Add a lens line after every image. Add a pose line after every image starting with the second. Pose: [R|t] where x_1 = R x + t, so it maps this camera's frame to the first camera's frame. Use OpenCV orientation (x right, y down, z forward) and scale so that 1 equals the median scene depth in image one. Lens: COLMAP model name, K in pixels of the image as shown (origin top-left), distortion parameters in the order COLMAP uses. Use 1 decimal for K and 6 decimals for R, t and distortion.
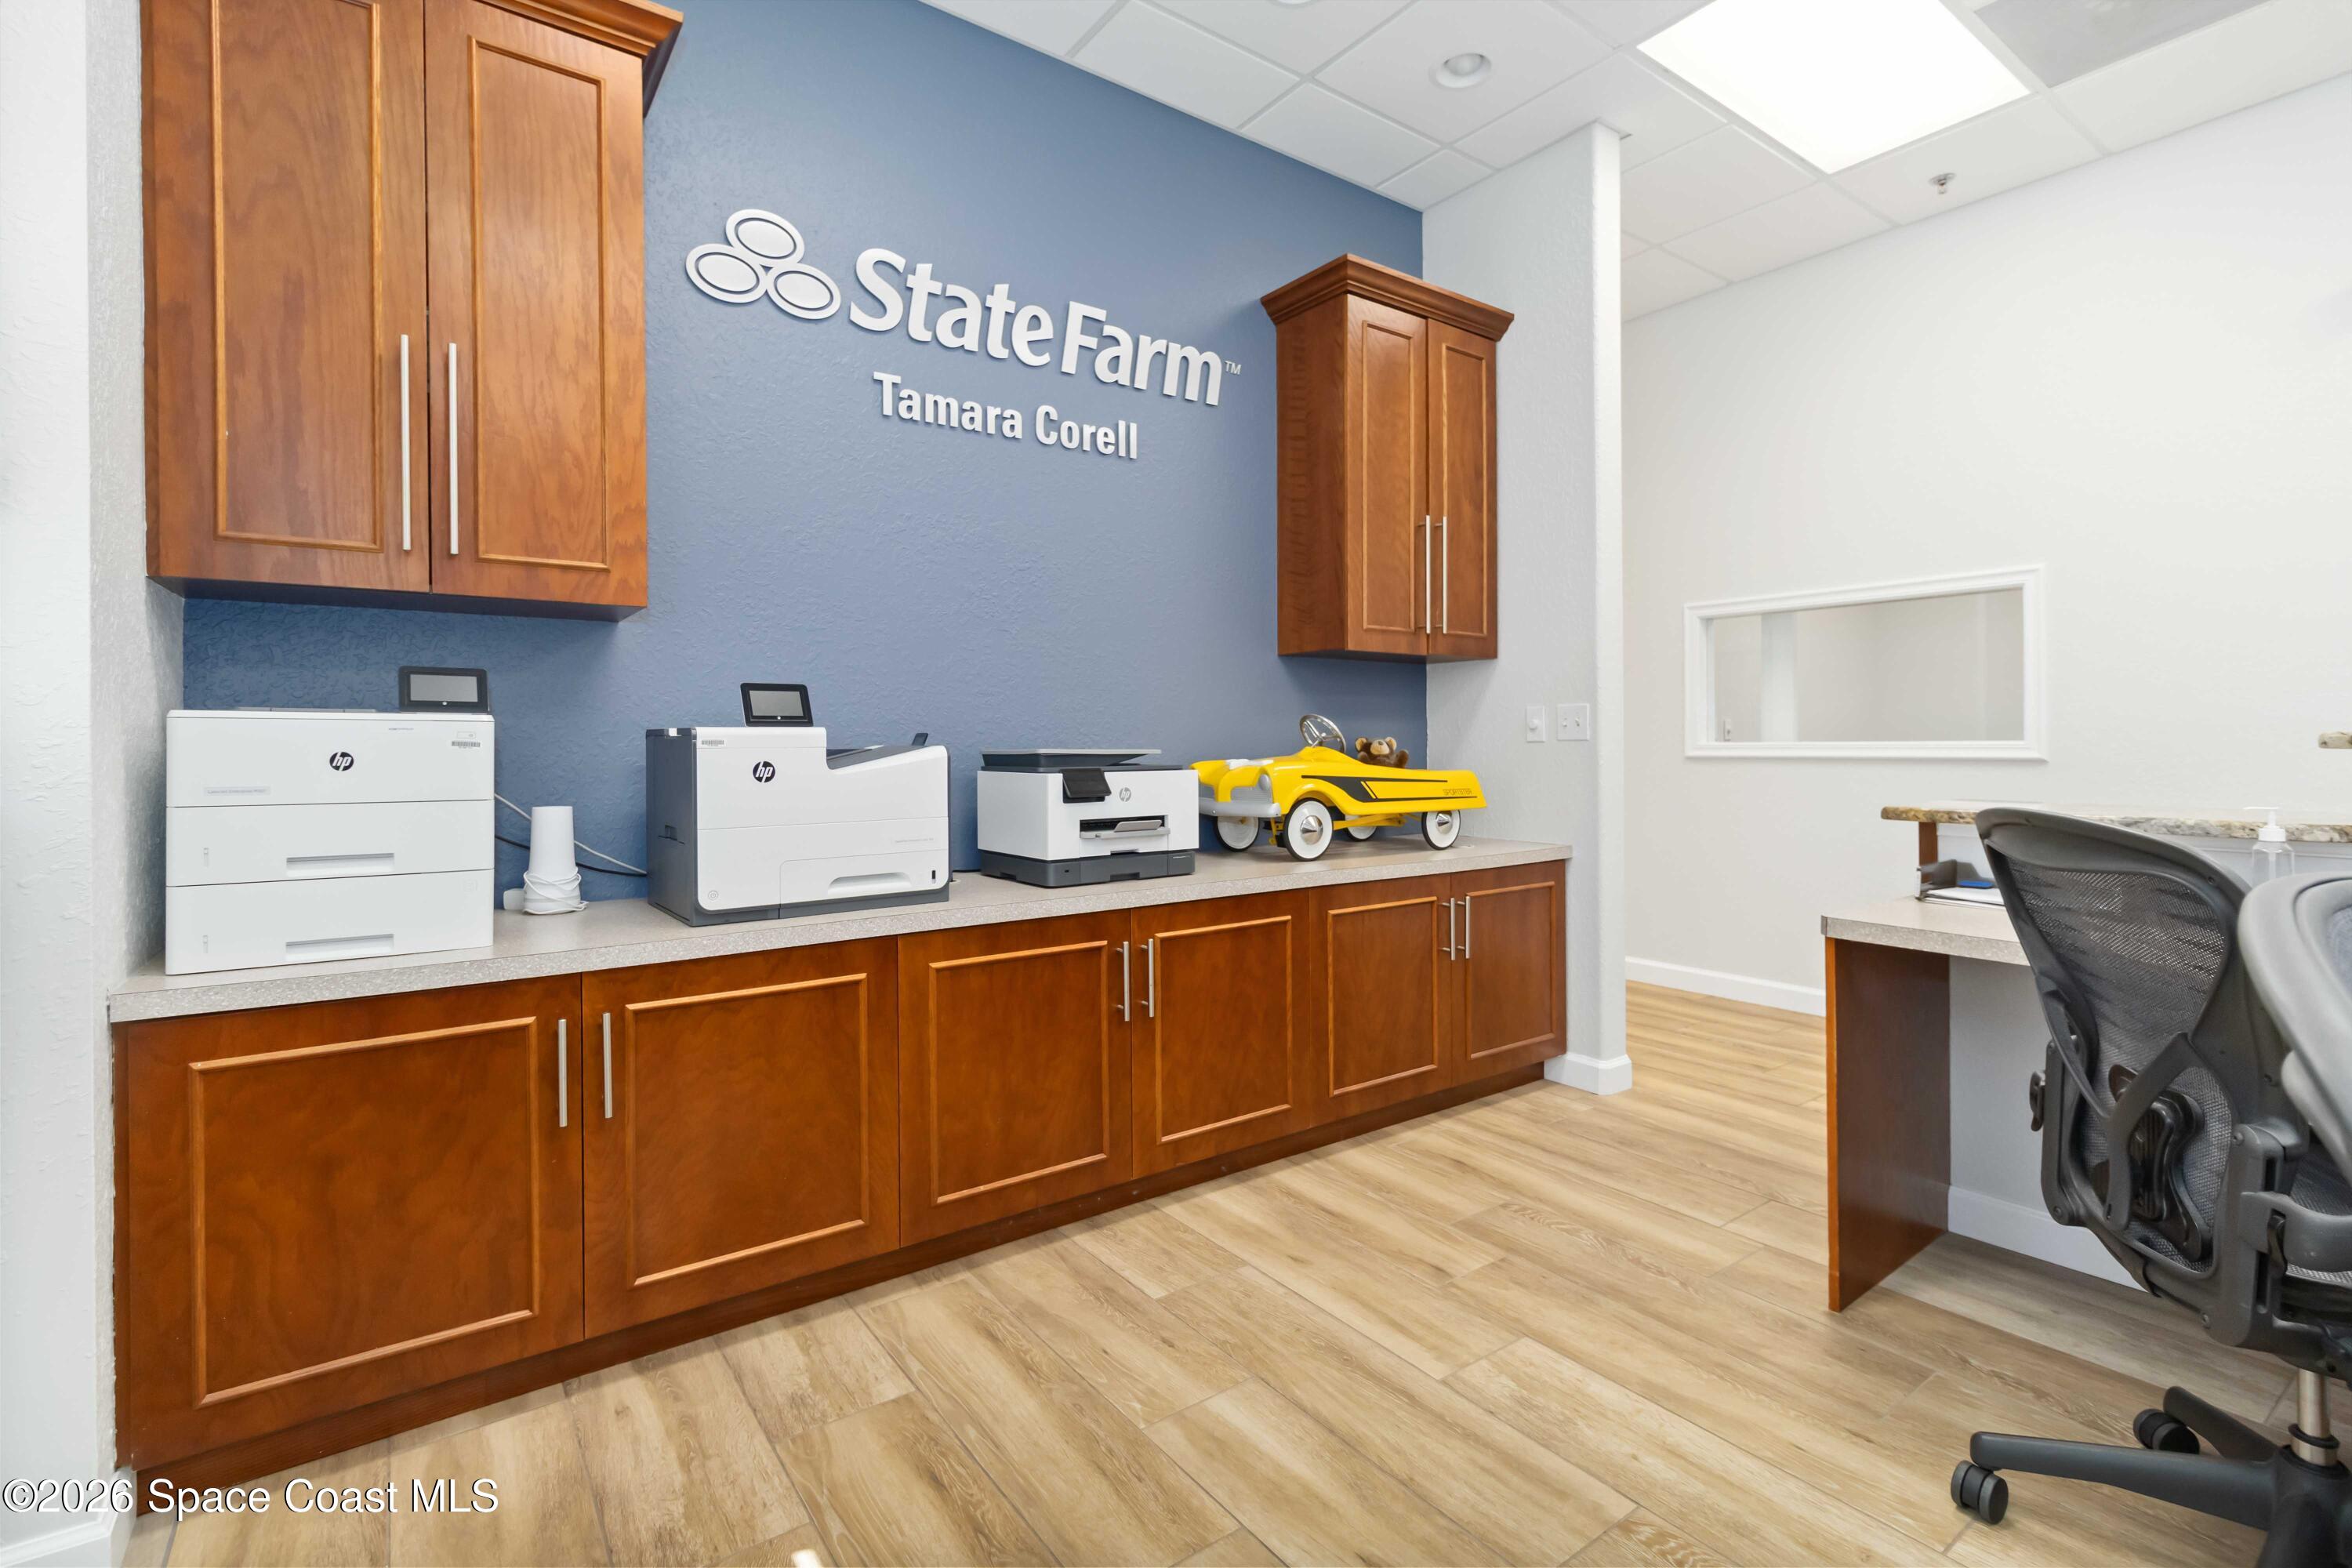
lens RADIAL K [[1092.2, 0, 1191.0], [0, 1092.2, 764.4], [0, 0, 1]] dist [-0.002159, 0.000201]
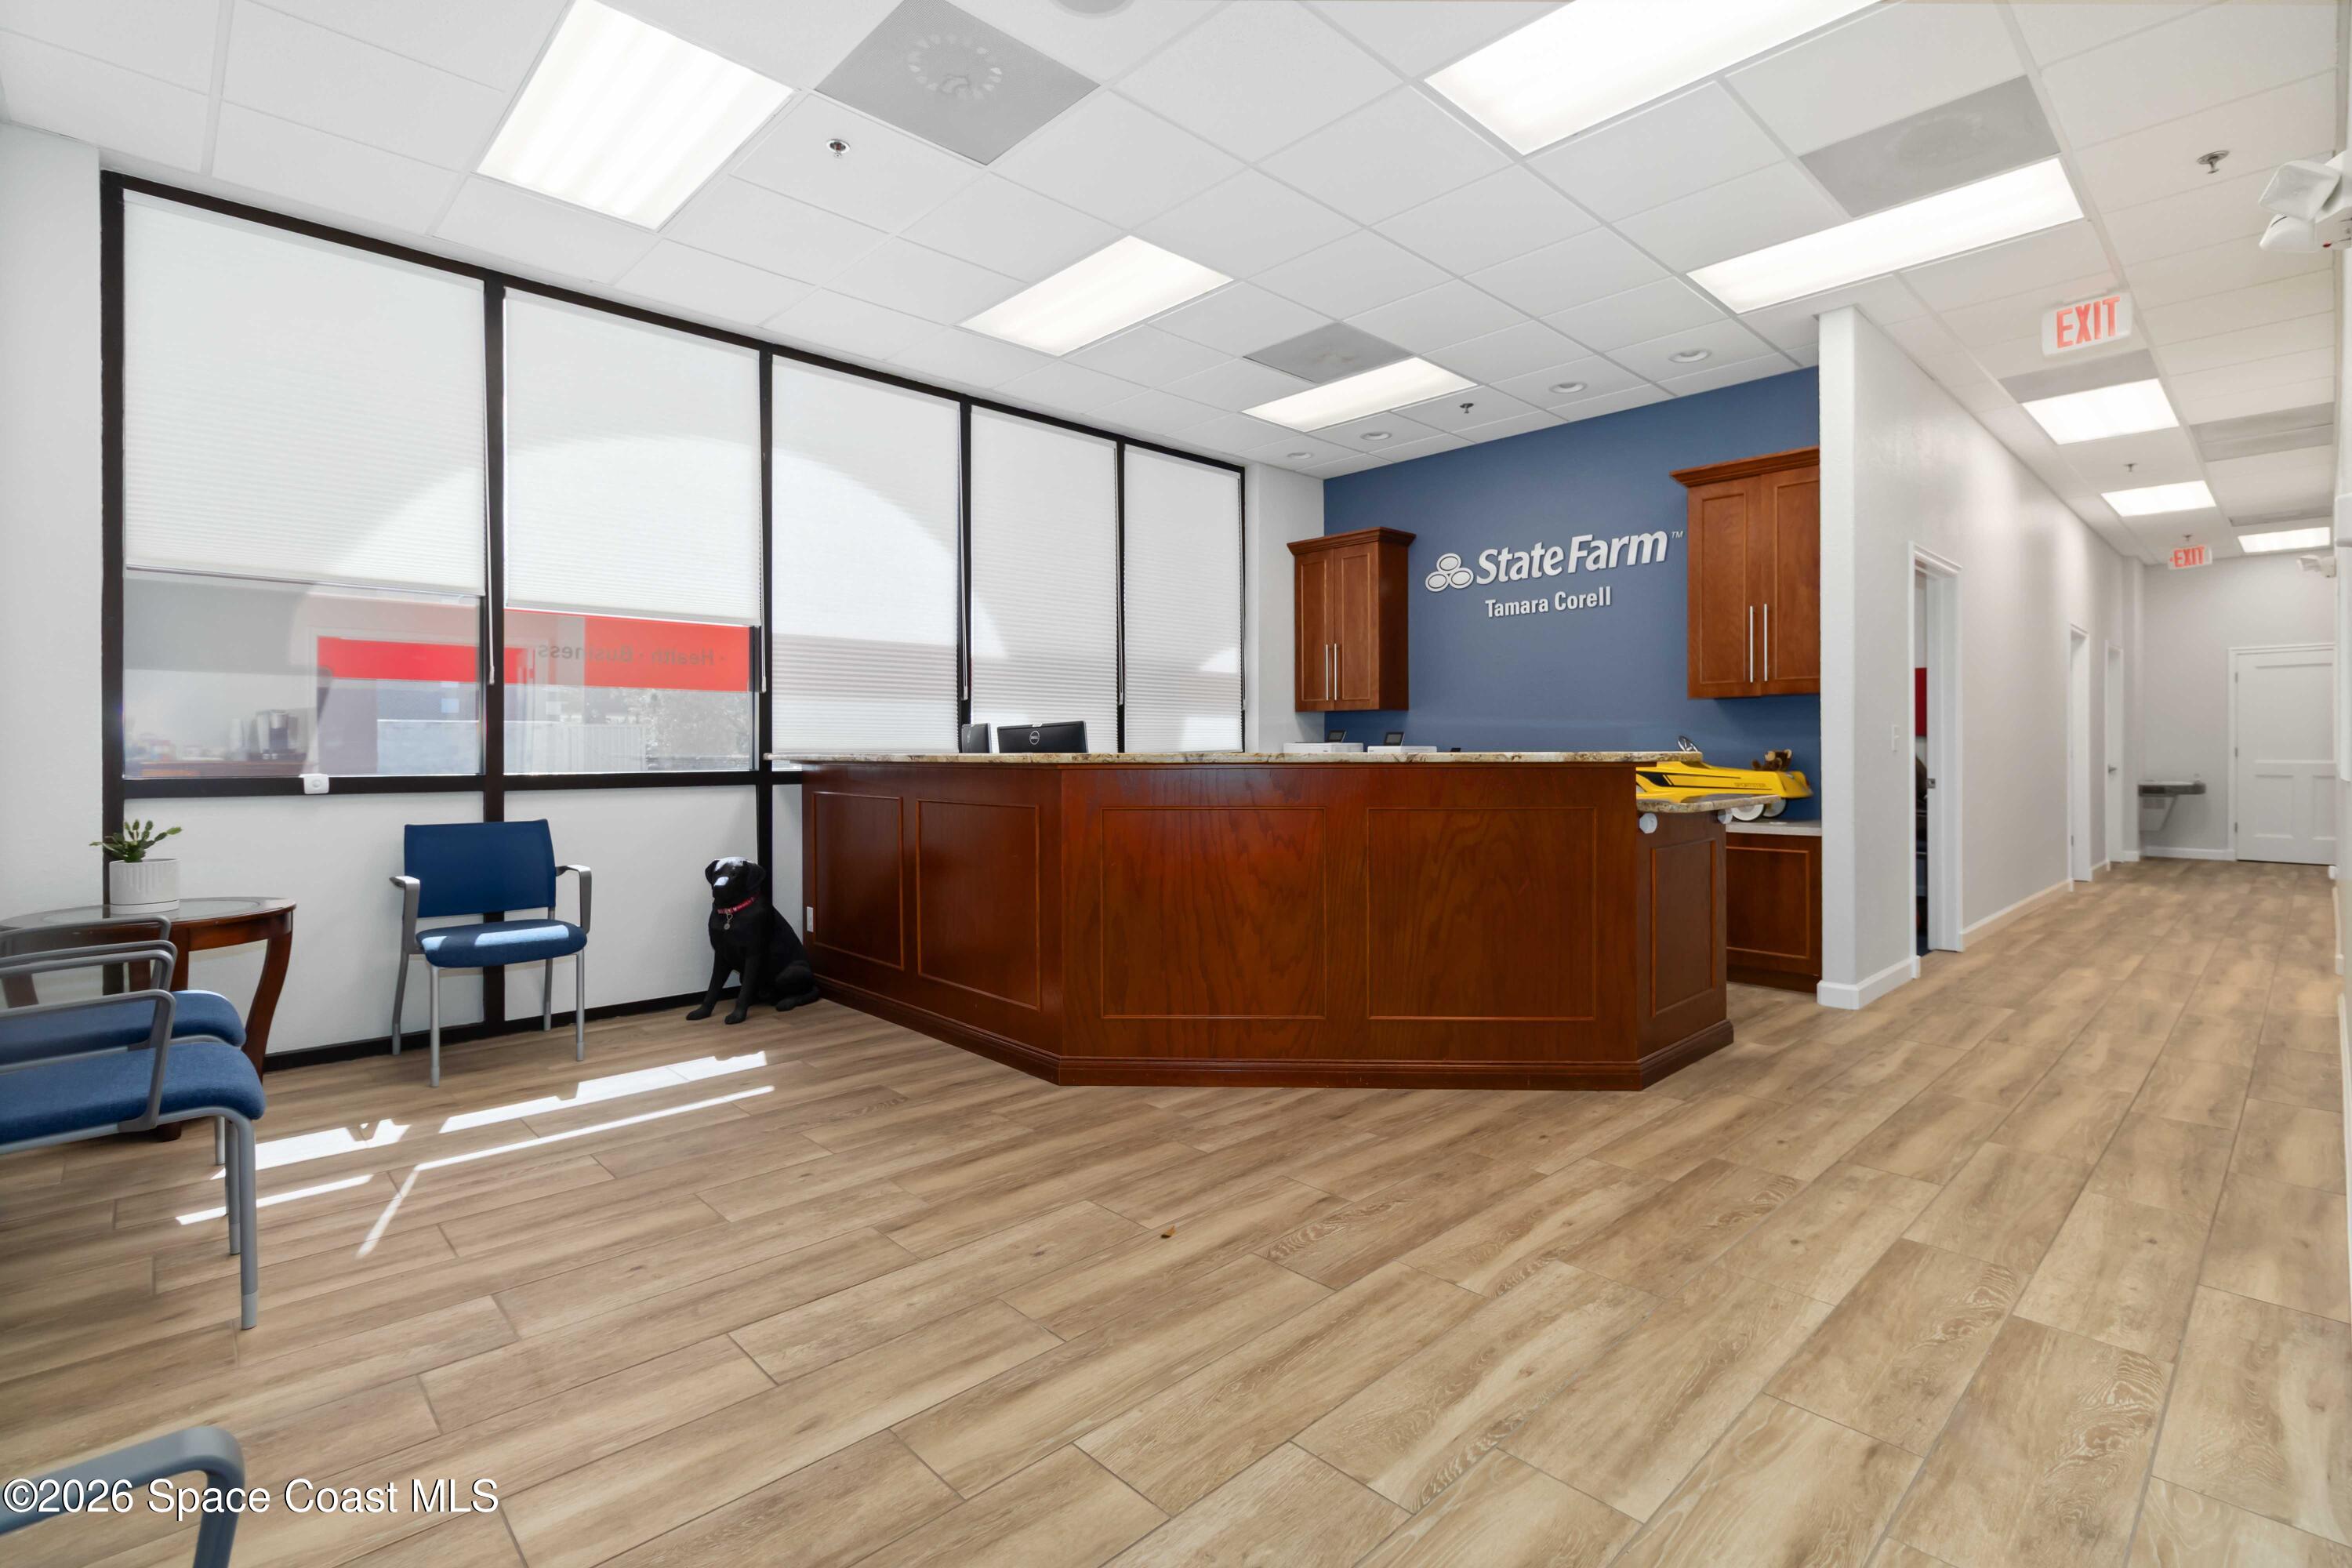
lens RADIAL K [[1092.2, 0, 1177.6], [0, 1092.2, 768.9], [0, 0, 1]] dist [-0.002159, 0.000201]
pose [[0.129269, 0.013636, -0.991516, 1.774209], [-0.020325, 0.999732, 0.011099, 0.001064], [0.991401, 0.018718, 0.129511, 0.008456]]
